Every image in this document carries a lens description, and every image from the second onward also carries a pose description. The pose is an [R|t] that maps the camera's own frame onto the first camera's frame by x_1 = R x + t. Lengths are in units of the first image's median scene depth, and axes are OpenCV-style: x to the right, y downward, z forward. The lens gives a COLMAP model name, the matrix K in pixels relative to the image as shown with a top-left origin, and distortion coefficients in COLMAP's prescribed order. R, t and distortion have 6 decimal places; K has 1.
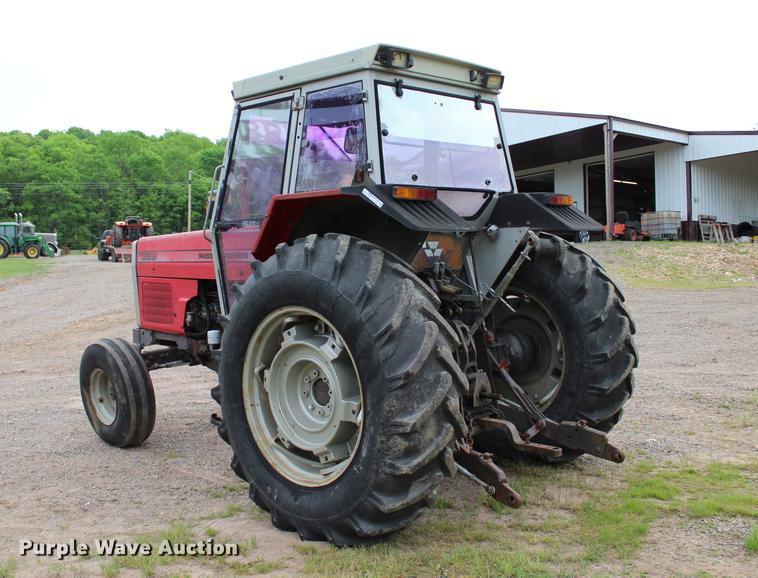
lens RADIAL K [[803.5, 0, 368.0], [0, 803.5, 276.3], [0, 0, 1]] dist [-0.139919, 0.011958]
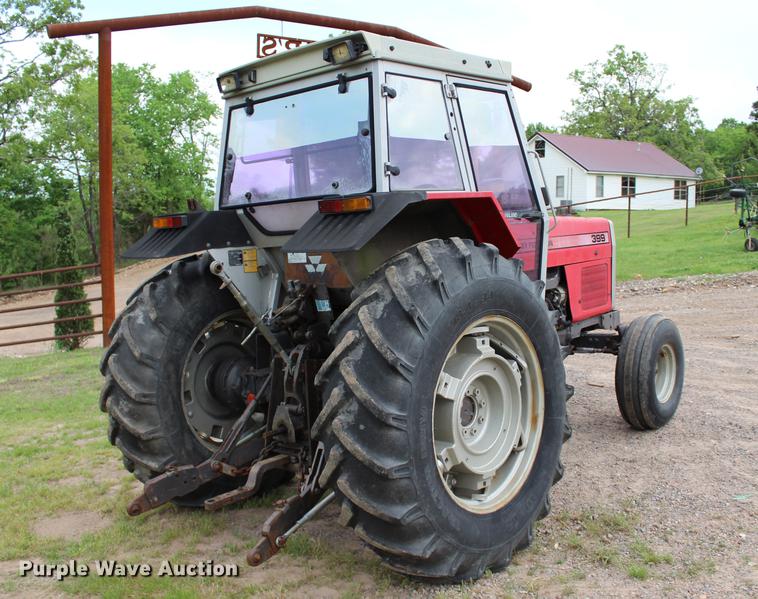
lens RADIAL K [[795.9, 0, 405.3], [0, 795.9, 300.1], [0, 0, 1]] dist [-0.122551, 0.015147]
pose [[0.065487, 0.115697, -0.991123, 0.950435], [0.021082, 0.992873, 0.117294, -0.093568], [0.997631, -0.028576, 0.062581, 1.003594]]
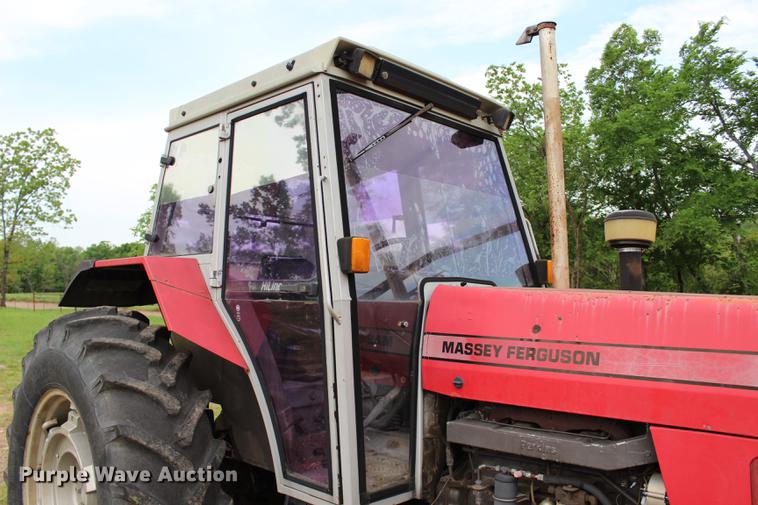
lens RADIAL K [[629.7, 0, 375.0], [0, 629.7, 257.4], [0, 0, 1]] dist [-0.173756, 0.153985]
pose [[-0.999892, 0.014700, 0.000549, -0.038739], [0.014681, 0.999577, -0.025098, -0.089978], [-0.000918, -0.025087, -0.999685, 1.651774]]
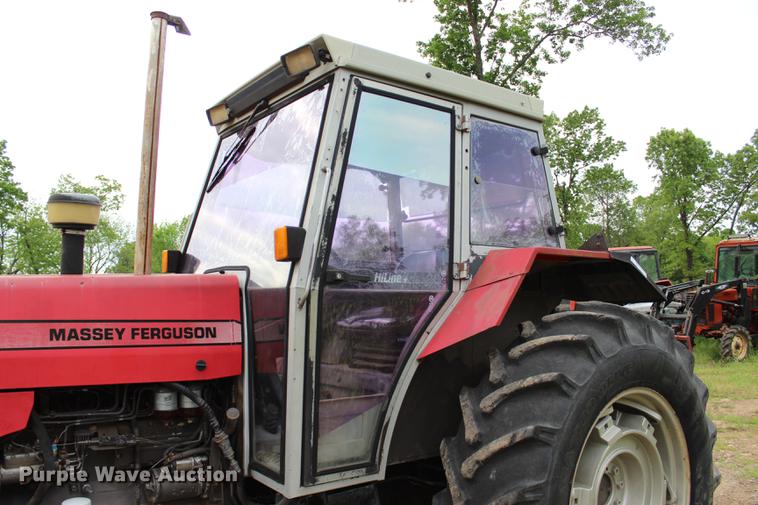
lens RADIAL K [[629.7, 0, 375.0], [0, 629.7, 257.4], [0, 0, 1]] dist [-0.173756, 0.153985]
pose [[0.172748, 0.098726, 0.980006, -0.614003], [0.034989, 0.993721, -0.106276, -0.031309], [-0.984344, 0.052648, 0.168209, 0.922939]]
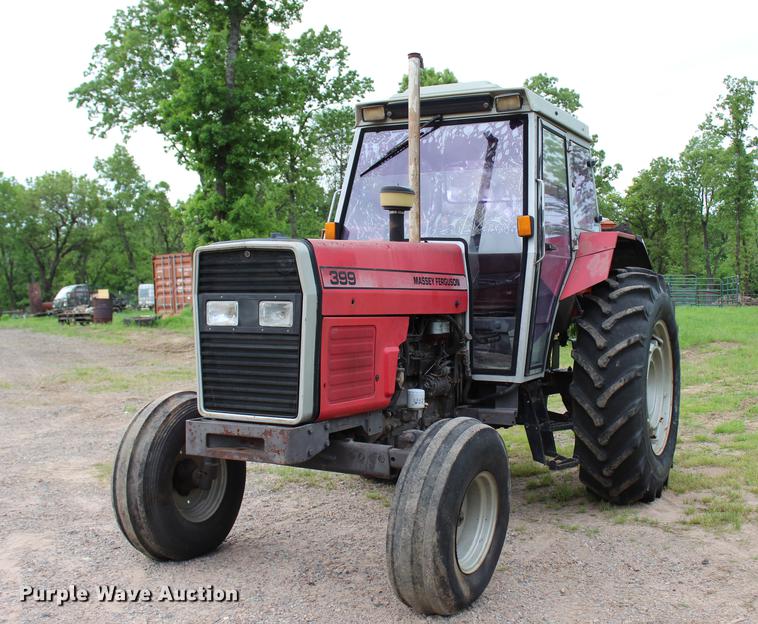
lens RADIAL K [[911.9, 0, 432.5], [0, 911.9, 311.3], [0, 0, 1]] dist [-0.128038, 0.008153]
pose [[-0.314751, 0.008516, 0.949136, -1.138552], [0.047498, 0.998848, 0.006789, -0.004691], [-0.947985, 0.047219, -0.314793, 1.480193]]
